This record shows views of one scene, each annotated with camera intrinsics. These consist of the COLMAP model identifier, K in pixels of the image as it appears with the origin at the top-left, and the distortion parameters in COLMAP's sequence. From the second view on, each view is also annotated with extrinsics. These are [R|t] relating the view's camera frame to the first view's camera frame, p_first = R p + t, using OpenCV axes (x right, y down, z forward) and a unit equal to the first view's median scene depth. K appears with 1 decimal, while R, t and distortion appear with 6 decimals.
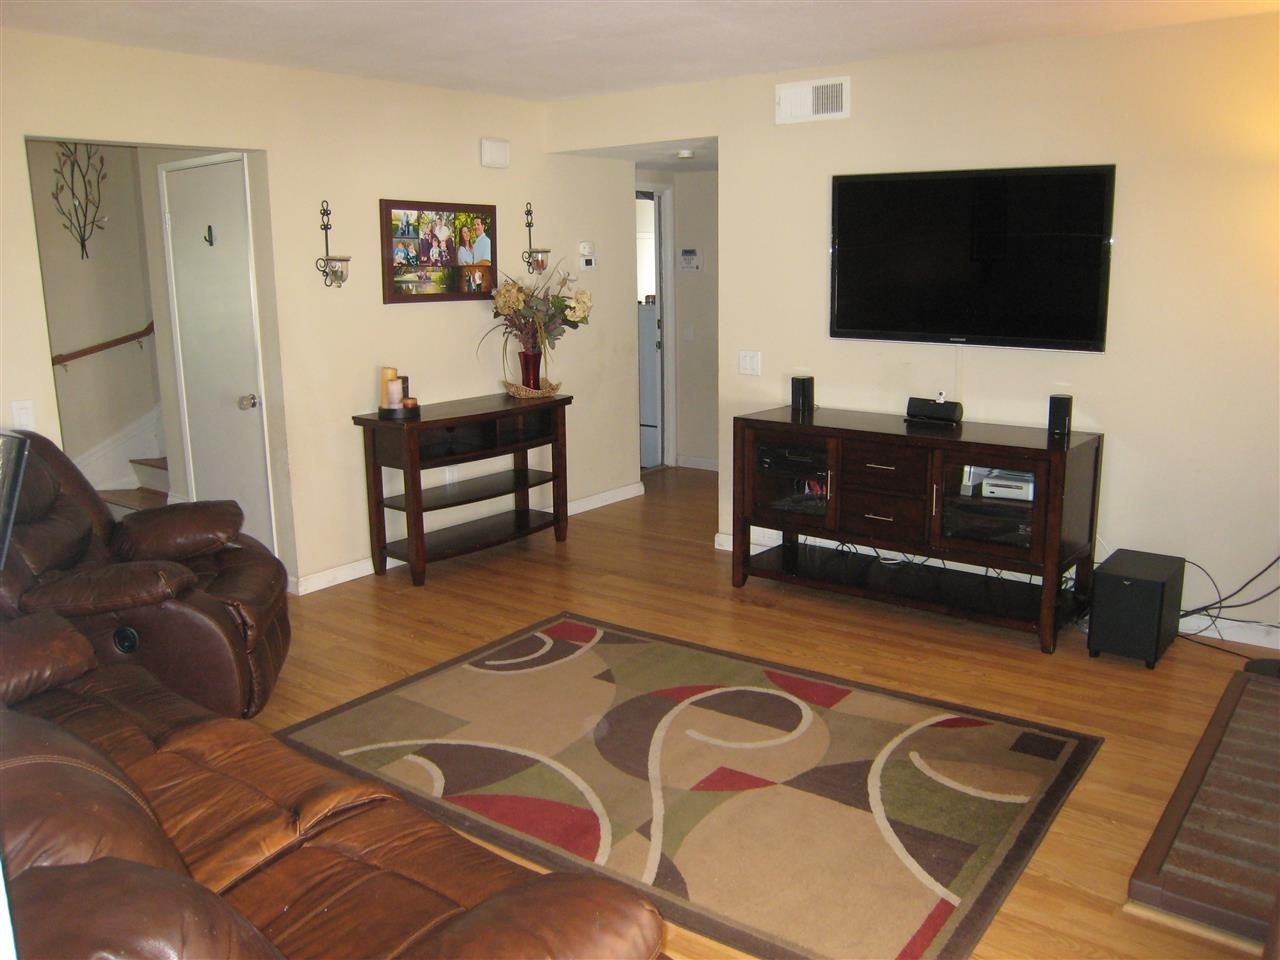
lens RADIAL K [[1053.2, 0, 628.5], [0, 1053.2, 487.3], [0, 0, 1]] dist [-0.148024, 0.119718]
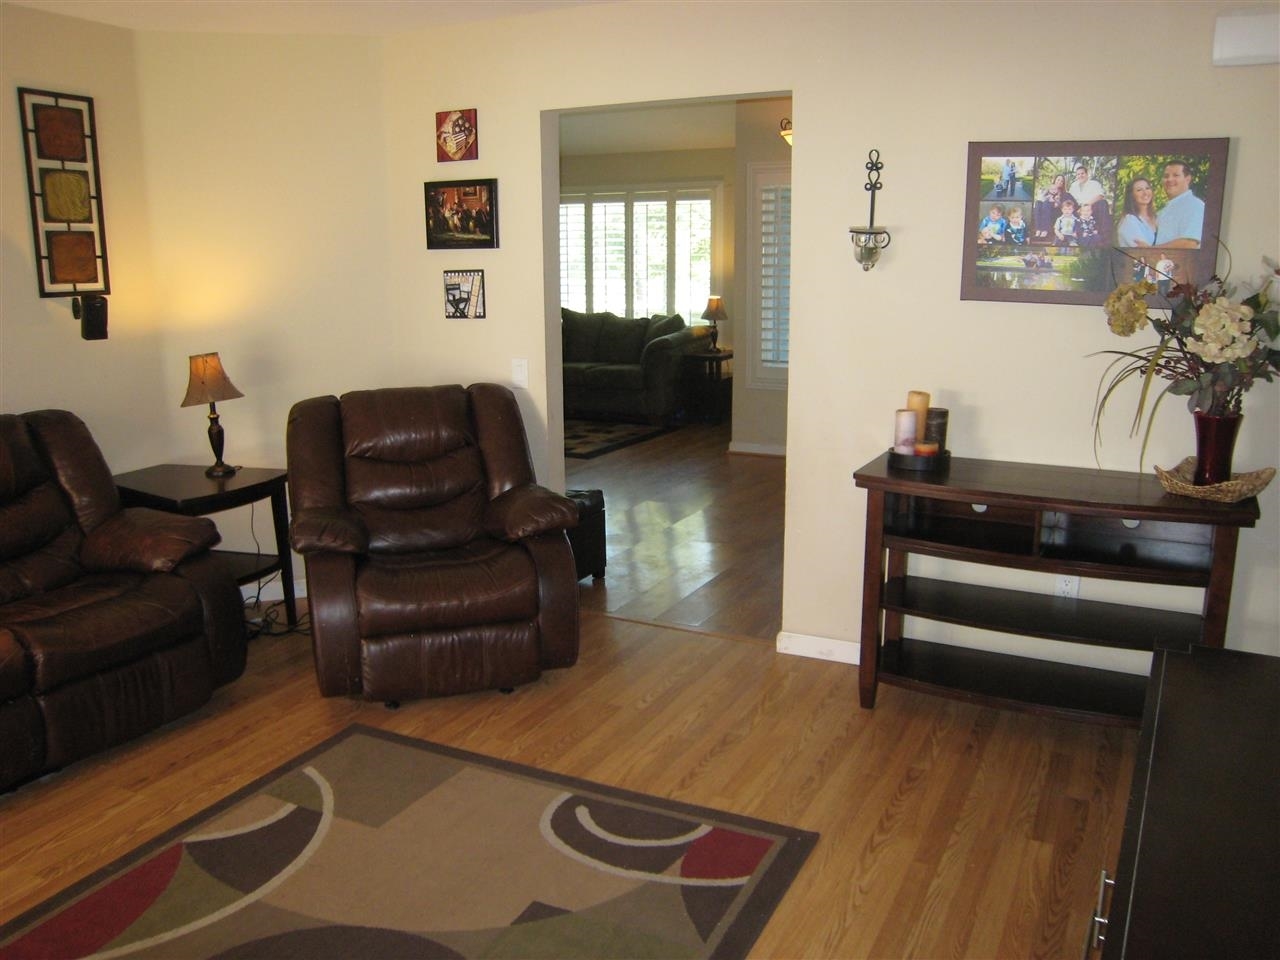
lens RADIAL K [[1053.2, 0, 628.5], [0, 1053.2, 487.3], [0, 0, 1]] dist [-0.148024, 0.119718]
pose [[0.184631, 0.230124, -0.955487, 0.387947], [-0.204905, 0.959850, 0.191580, -0.143102], [0.961210, 0.160412, 0.224371, 0.659568]]
